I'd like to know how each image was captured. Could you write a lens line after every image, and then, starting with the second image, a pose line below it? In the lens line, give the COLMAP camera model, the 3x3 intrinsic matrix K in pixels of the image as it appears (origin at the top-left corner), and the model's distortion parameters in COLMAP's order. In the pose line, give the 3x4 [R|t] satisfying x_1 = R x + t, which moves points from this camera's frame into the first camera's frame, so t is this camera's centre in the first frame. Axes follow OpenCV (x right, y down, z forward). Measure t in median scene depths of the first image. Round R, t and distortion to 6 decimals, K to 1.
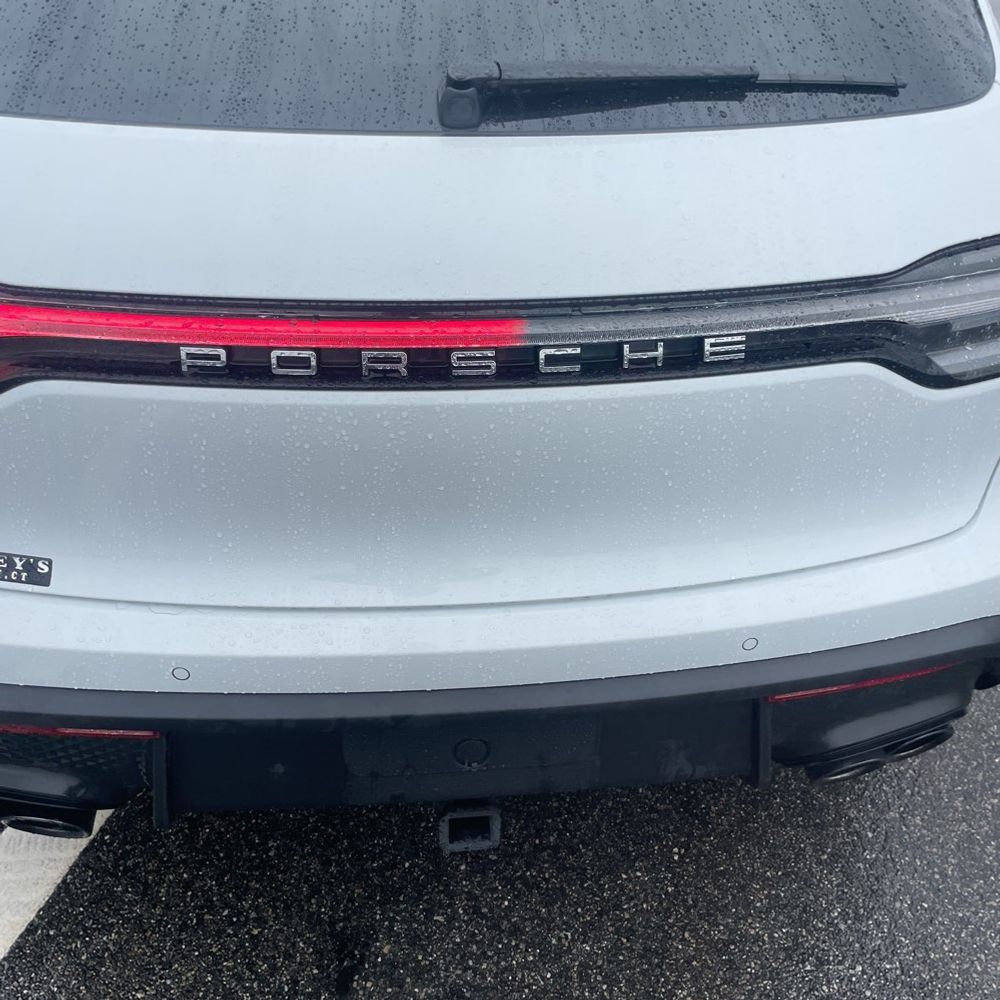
lens RADIAL K [[1005.2, 0, 504.4], [0, 1005.2, 534.7], [0, 0, 1]] dist [0.036531, 0.000000]
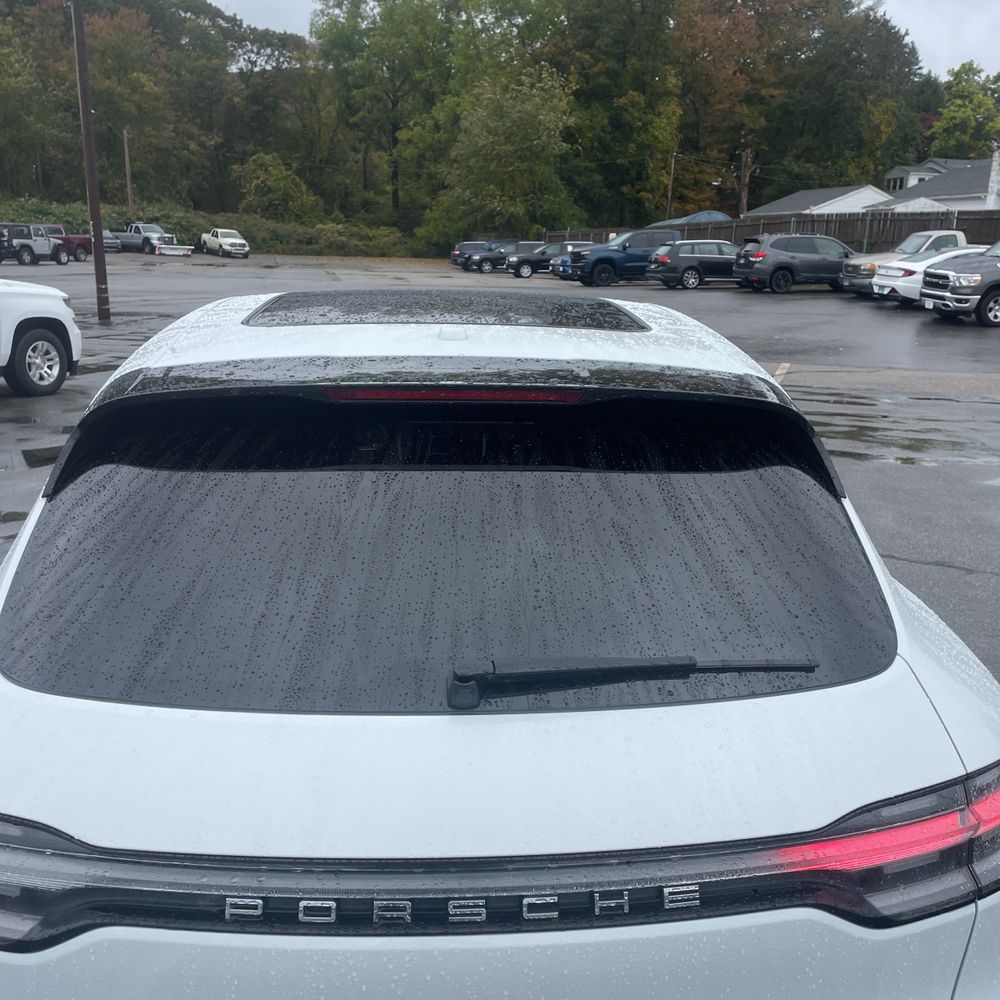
lens RADIAL K [[1005.2, 0, 498.3], [0, 1005.2, 503.9], [0, 0, 1]] dist [0.036531, 0.000000]
pose [[0.999038, -0.003038, -0.043757, 0.057972], [-0.014764, 0.916105, -0.400666, -0.128328], [0.041304, 0.400927, 0.915179, -0.276198]]
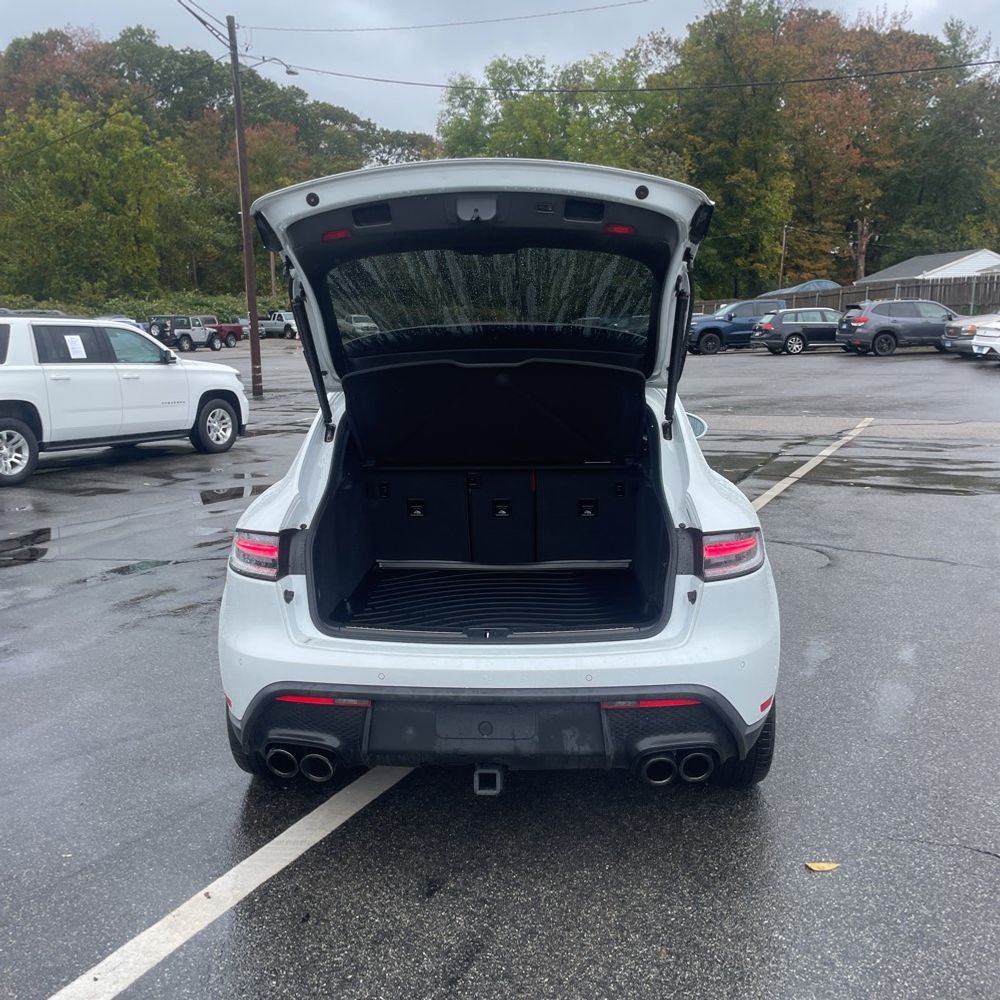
lens RADIAL K [[1005.2, 0, 491.5], [0, 1005.2, 503.4], [0, 0, 1]] dist [0.036531, 0.000000]
pose [[0.985261, -0.014798, -0.170417, 0.477850], [-0.066479, 0.884814, -0.461177, 0.996035], [0.157612, 0.465709, 0.870789, -1.663993]]
